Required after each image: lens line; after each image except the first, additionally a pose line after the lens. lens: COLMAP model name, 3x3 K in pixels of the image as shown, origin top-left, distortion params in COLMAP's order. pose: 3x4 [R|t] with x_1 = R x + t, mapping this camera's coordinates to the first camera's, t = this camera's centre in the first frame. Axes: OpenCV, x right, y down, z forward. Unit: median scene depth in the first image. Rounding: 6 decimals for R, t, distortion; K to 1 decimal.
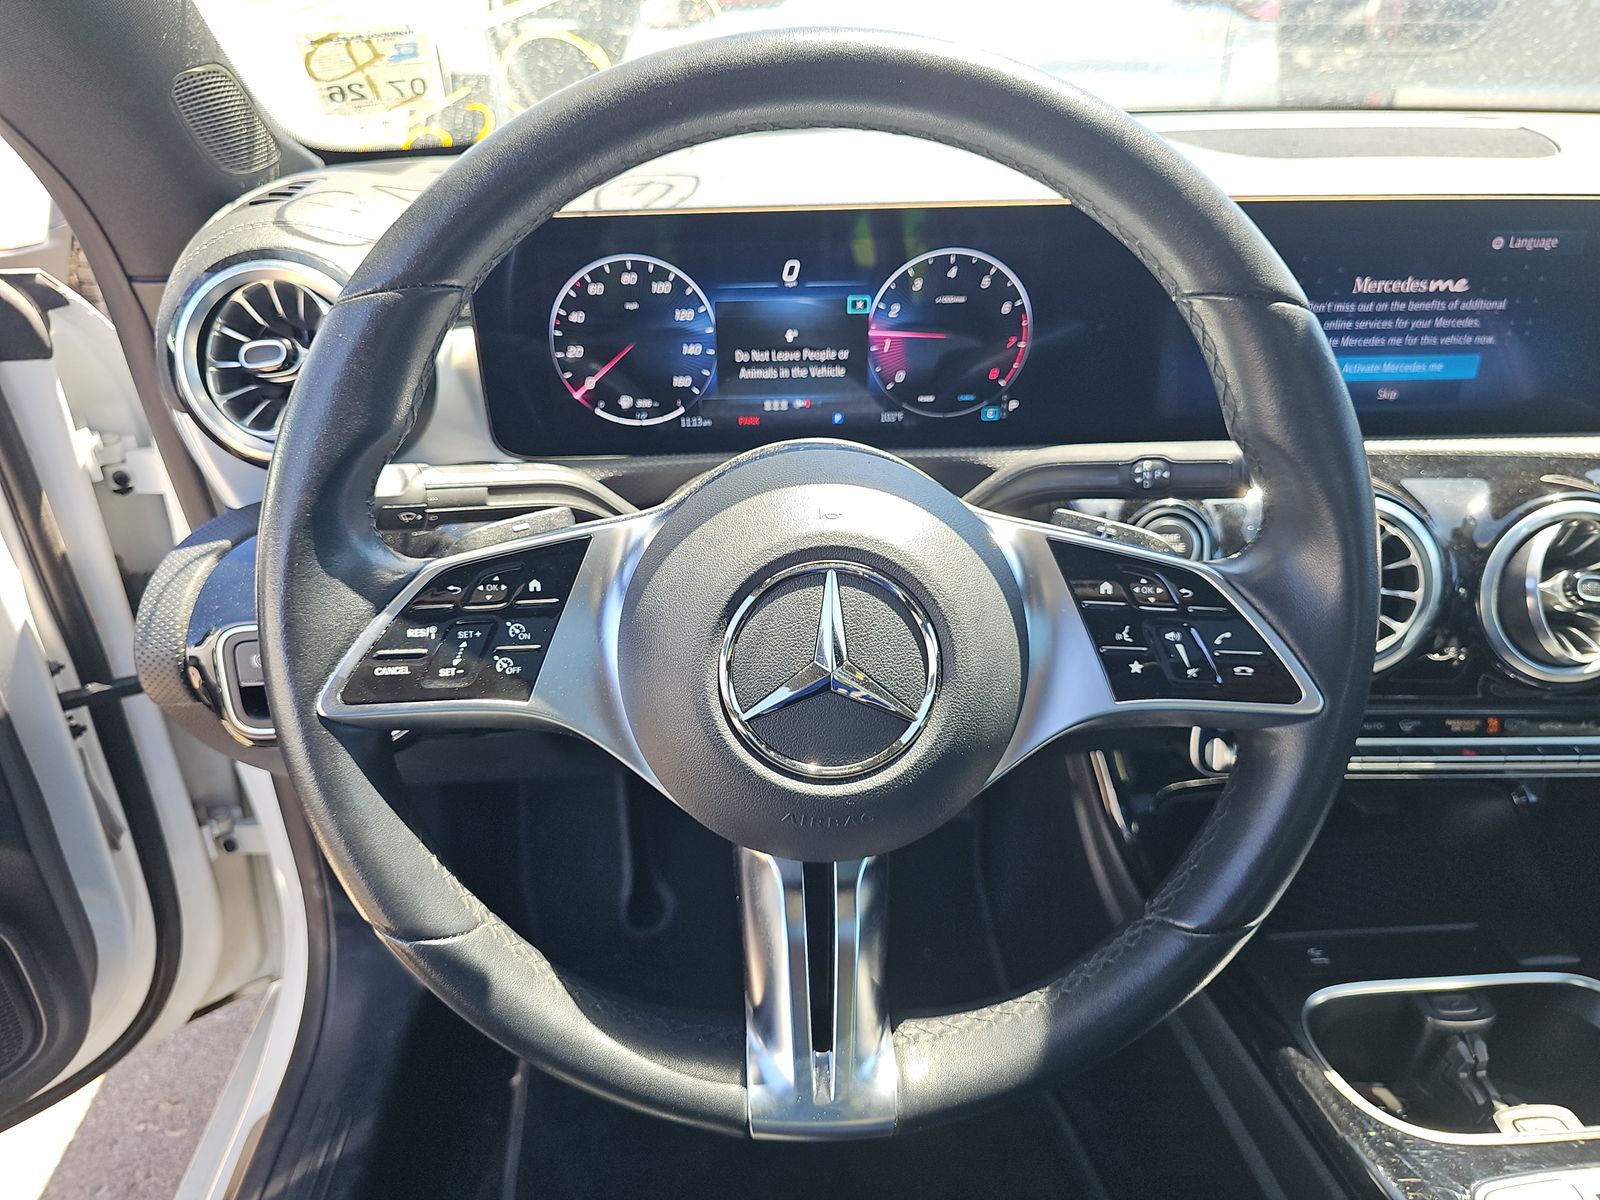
lens RADIAL K [[1102.4, 0, 798.6], [0, 1102.4, 609.9], [0, 0, 1]] dist [0.037368, -0.002658]
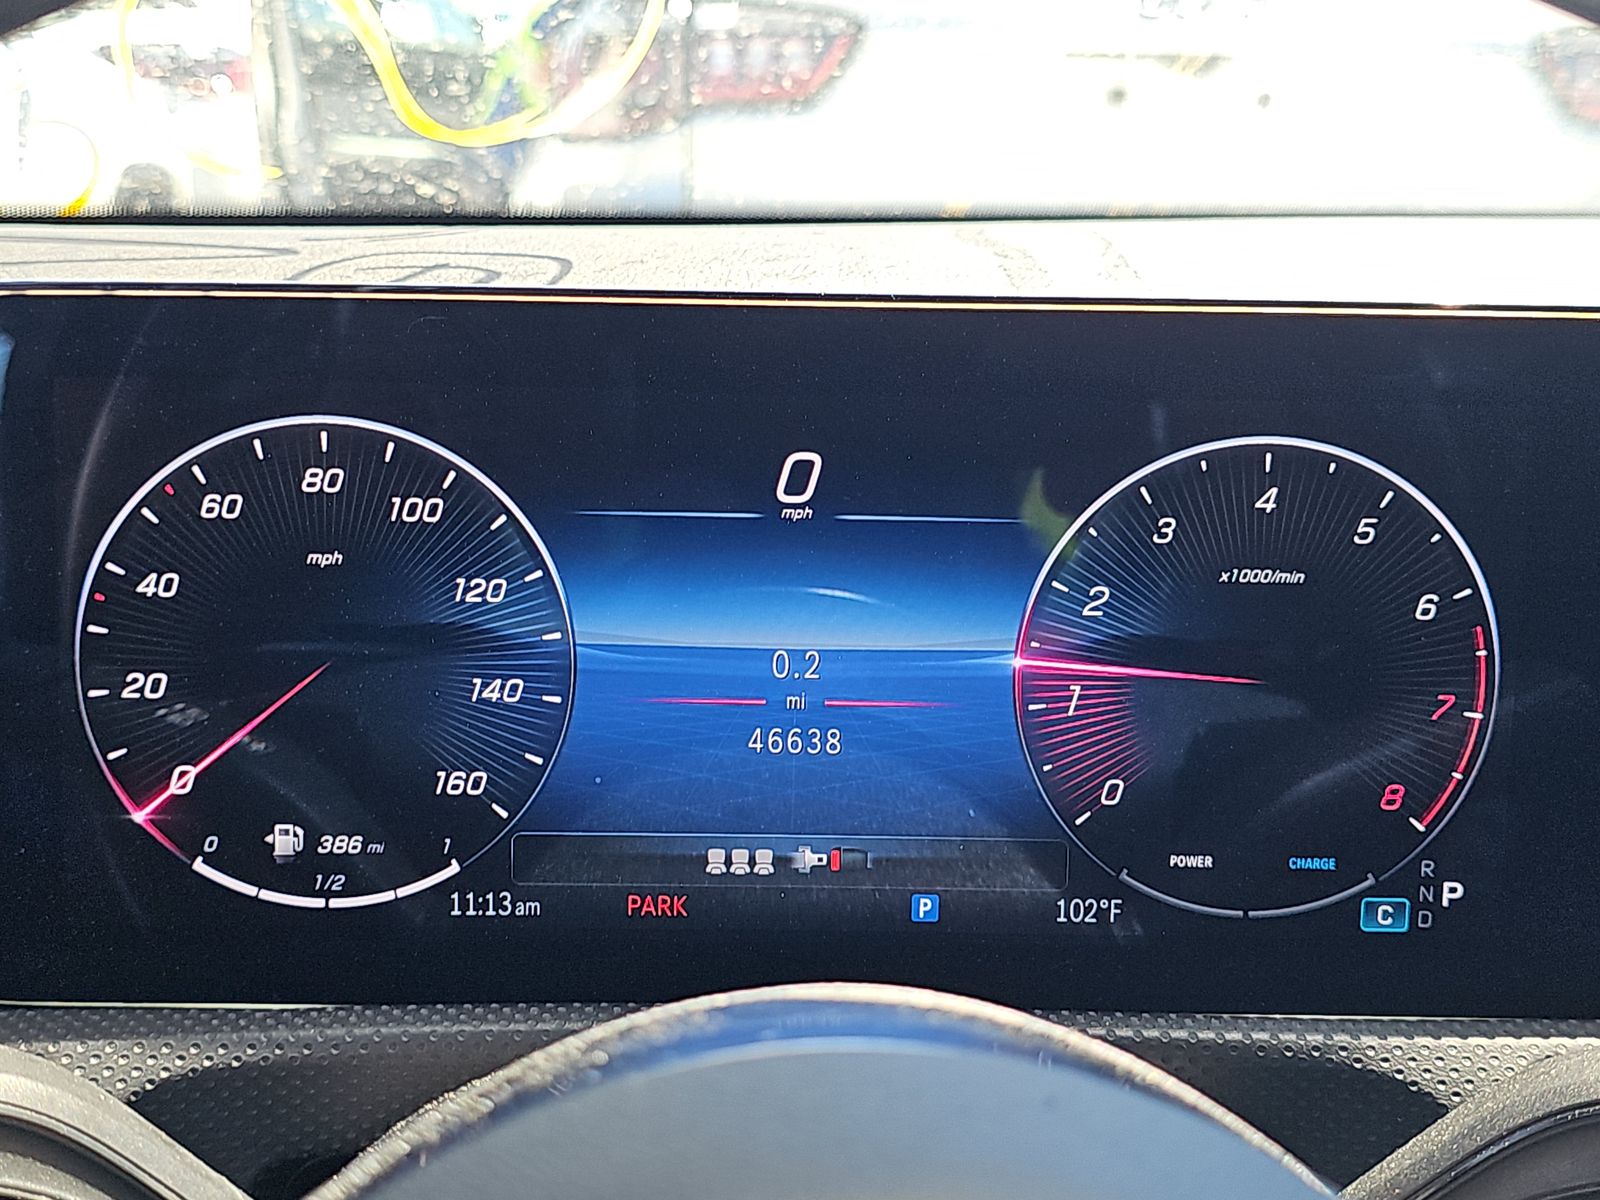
lens RADIAL K [[1102.4, 0, 792.2], [0, 1102.4, 612.9], [0, 0, 1]] dist [0.037368, -0.002658]
pose [[0.999330, 0.034479, -0.012285, -0.003057], [-0.036593, 0.933707, -0.356163, -0.140839], [-0.000809, 0.356373, 0.934343, 0.676518]]
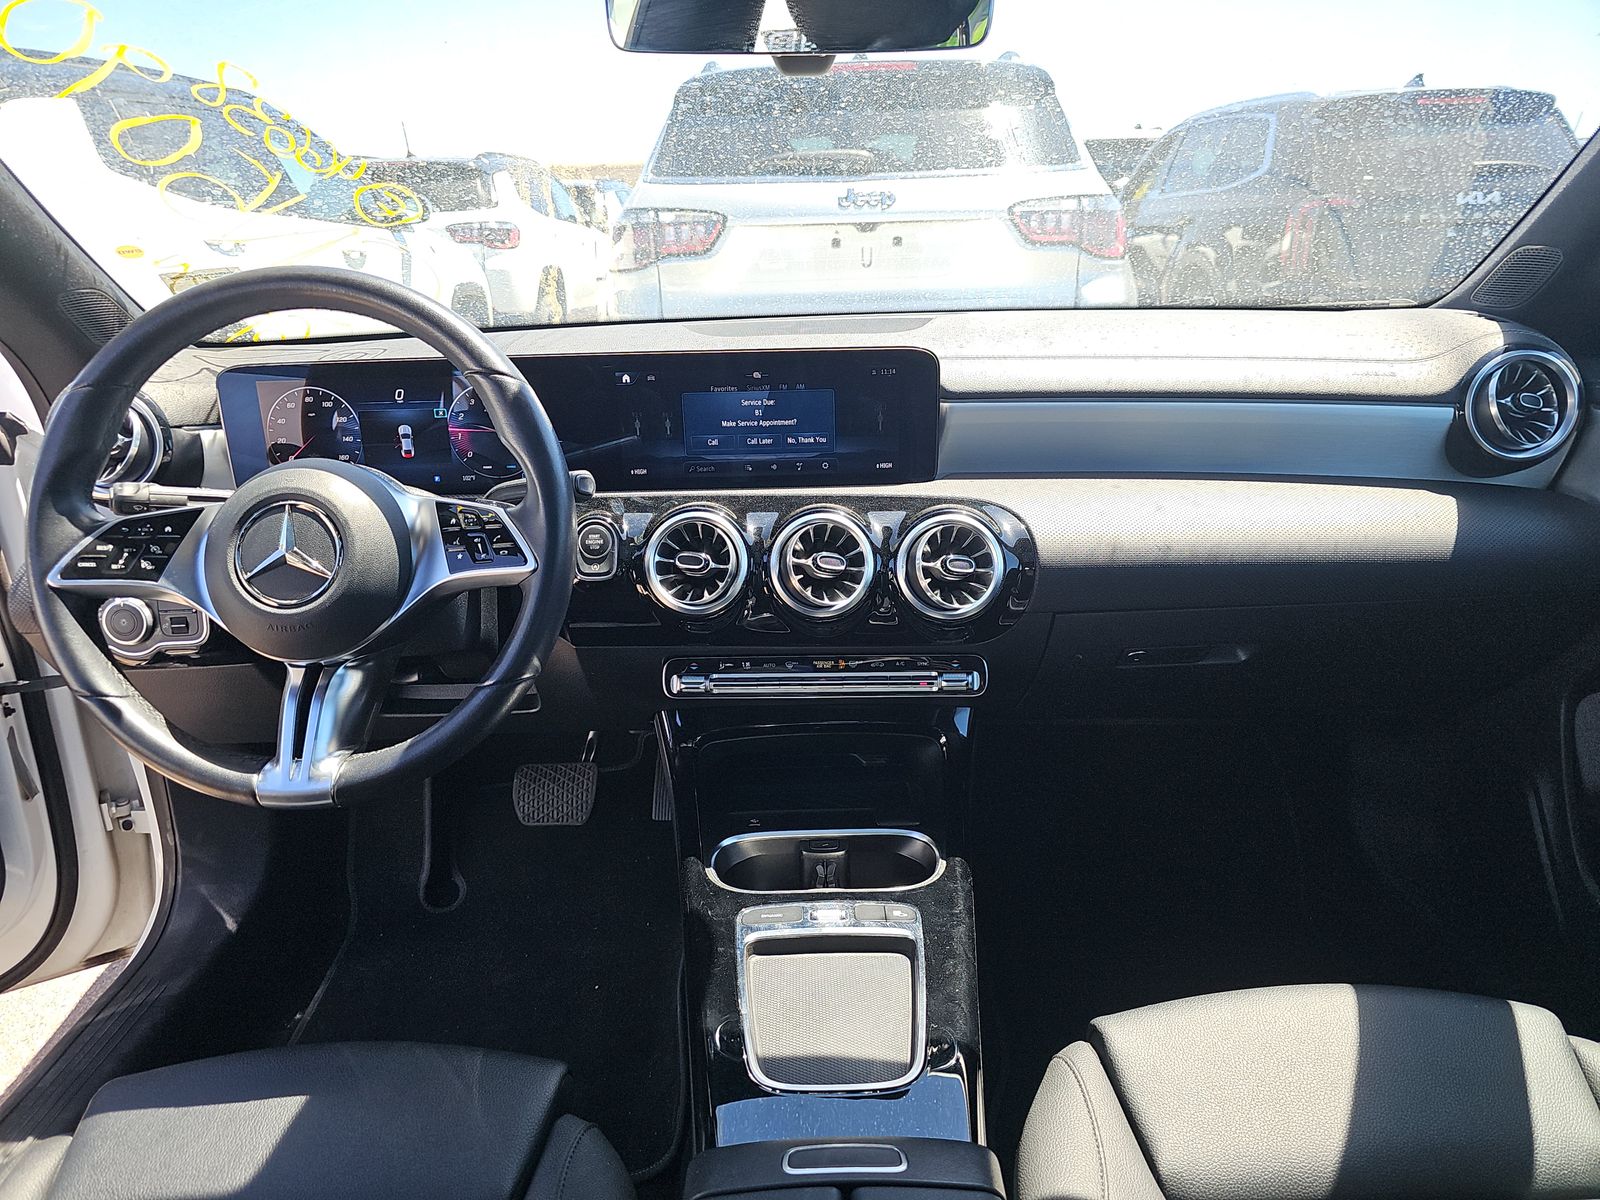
lens RADIAL K [[1102.4, 0, 805.1], [0, 1102.4, 608.3], [0, 0, 1]] dist [0.037368, -0.002658]
pose [[0.998548, -0.005379, -0.053592, 0.715446], [-0.003929, 0.985076, -0.172074, 0.324946], [0.053718, 0.172035, 0.983625, -0.635250]]
